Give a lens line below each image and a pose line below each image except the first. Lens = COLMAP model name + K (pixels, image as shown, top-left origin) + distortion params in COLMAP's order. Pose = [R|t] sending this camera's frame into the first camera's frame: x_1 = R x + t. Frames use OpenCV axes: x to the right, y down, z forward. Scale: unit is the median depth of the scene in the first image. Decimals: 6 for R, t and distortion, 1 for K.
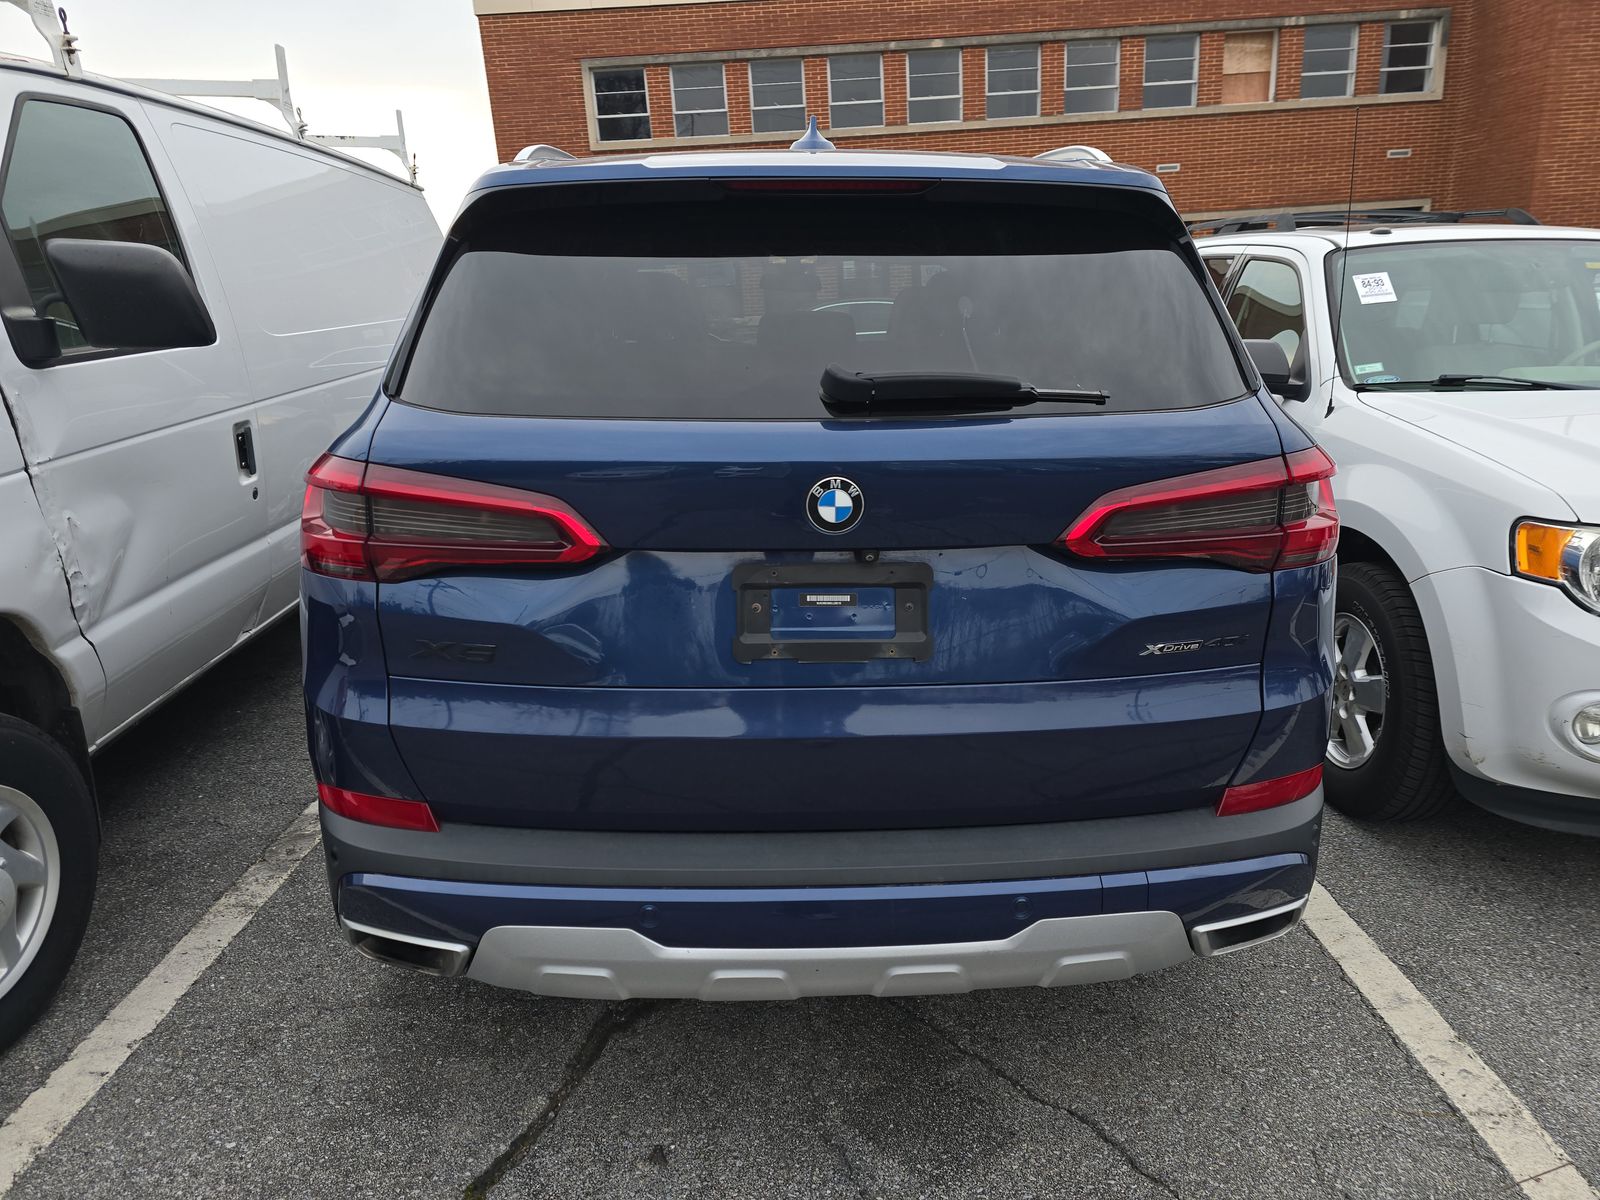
lens RADIAL K [[1076.3, 0, 804.2], [0, 1076.3, 600.6], [0, 0, 1]] dist [0.023693, -0.017379]
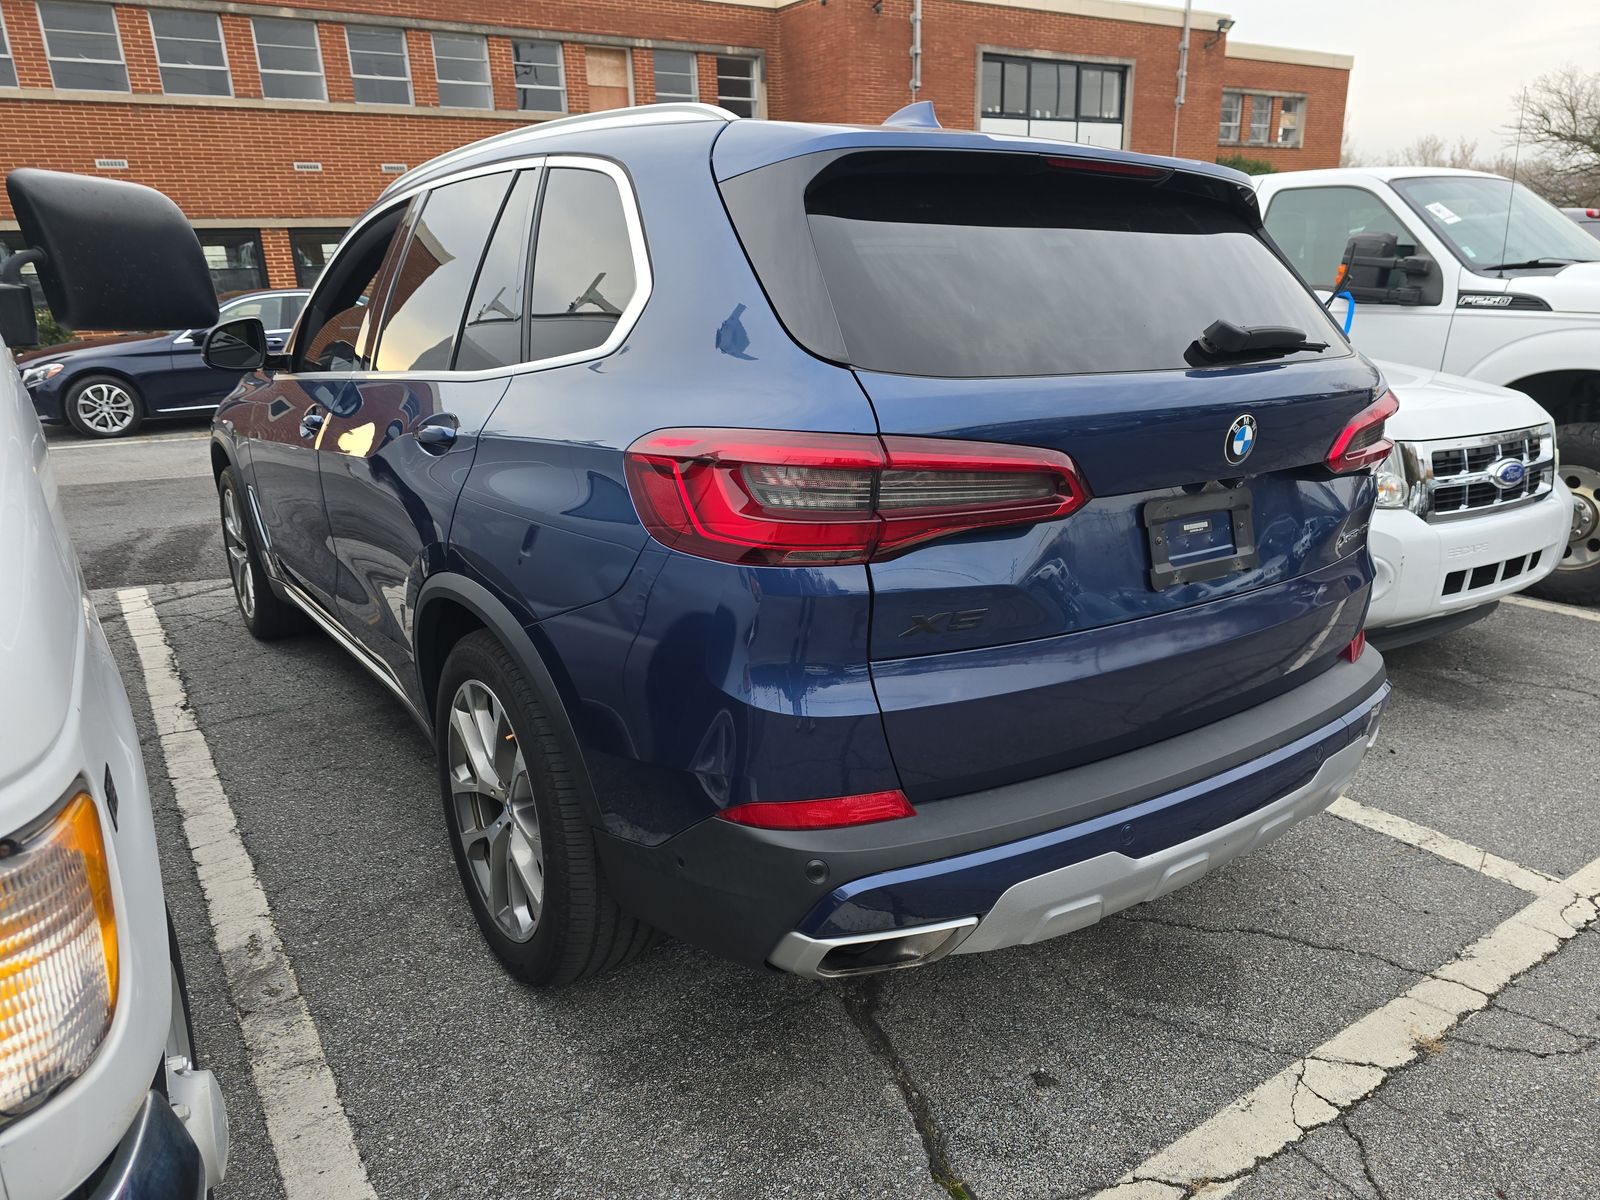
lens RADIAL K [[1076.3, 0, 809.5], [0, 1076.3, 607.4], [0, 0, 1]] dist [0.023693, -0.017379]
pose [[0.829462, -0.147180, 0.538823, -0.077088], [0.144900, 0.988334, 0.046906, -0.002371], [-0.539440, 0.039169, 0.841112, 0.020314]]
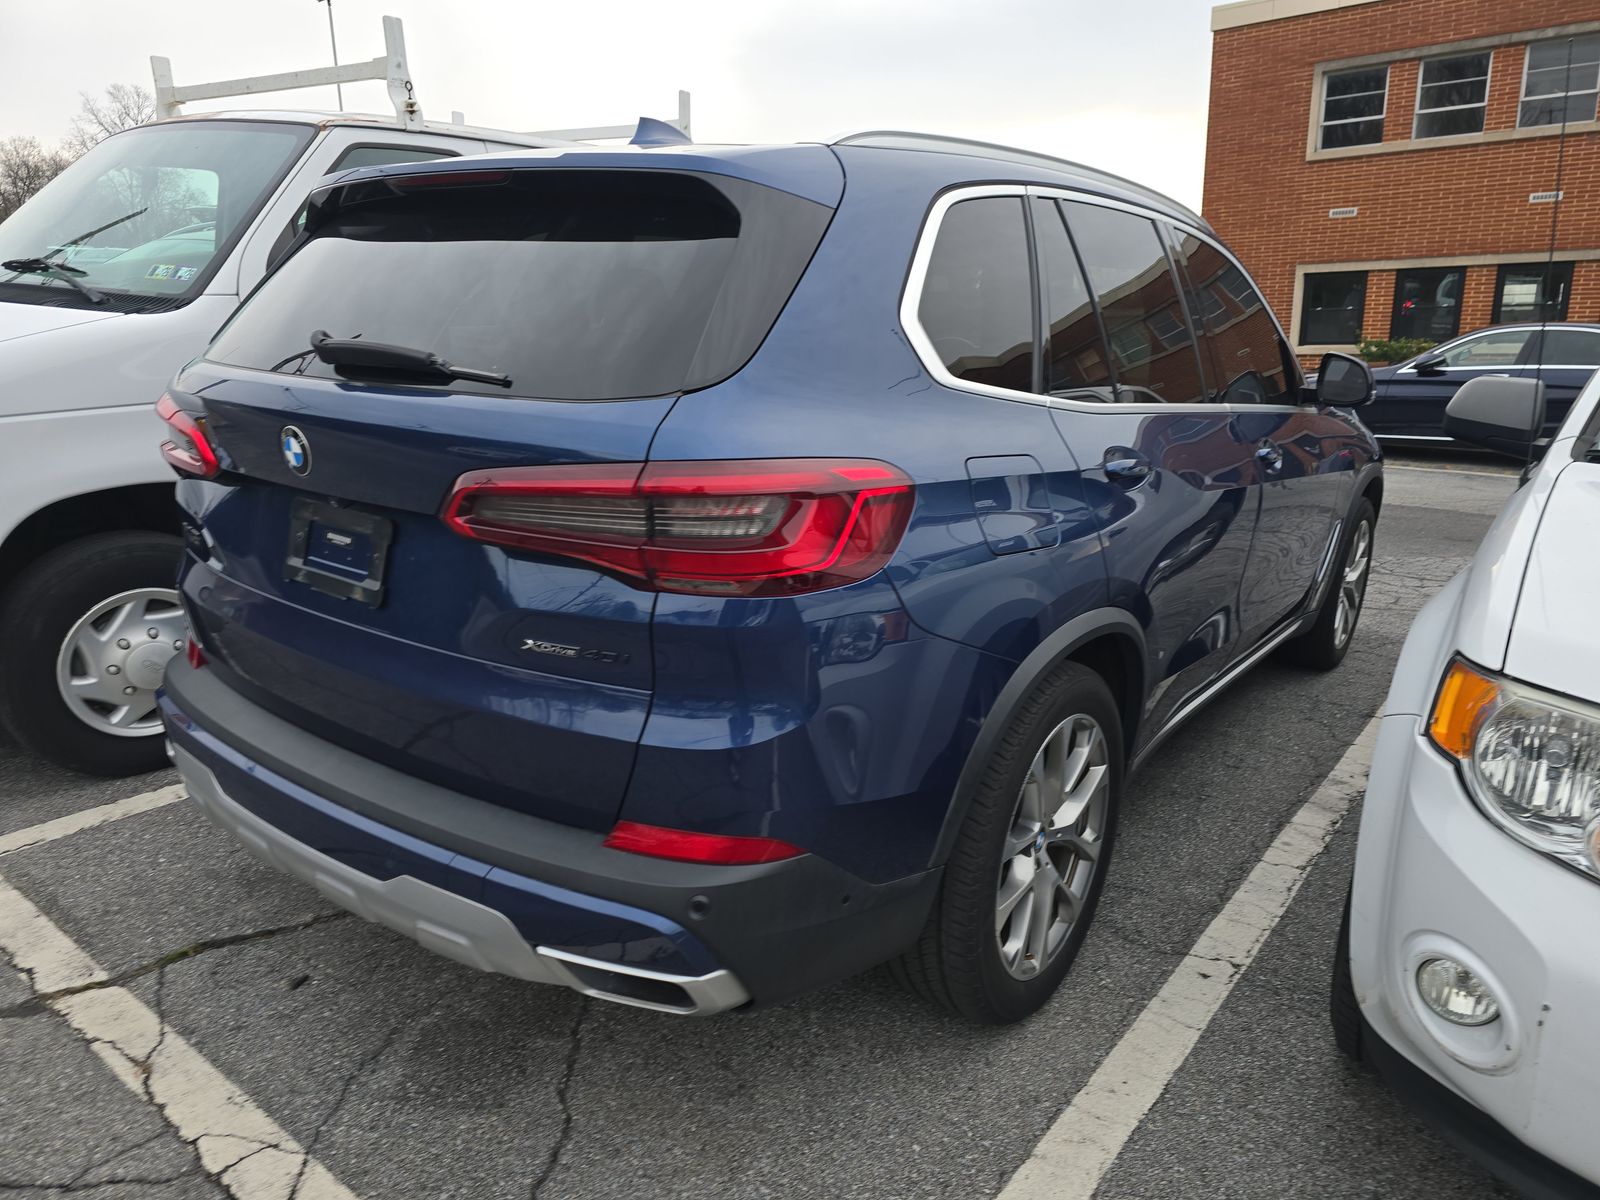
lens RADIAL K [[1076.3, 0, 802.2], [0, 1076.3, 590.6], [0, 0, 1]] dist [0.023693, -0.017379]
pose [[0.781357, 0.183018, -0.596645, 0.088905], [-0.197910, 0.979353, 0.041233, -0.007408], [0.591872, 0.085864, 0.801446, 0.030164]]
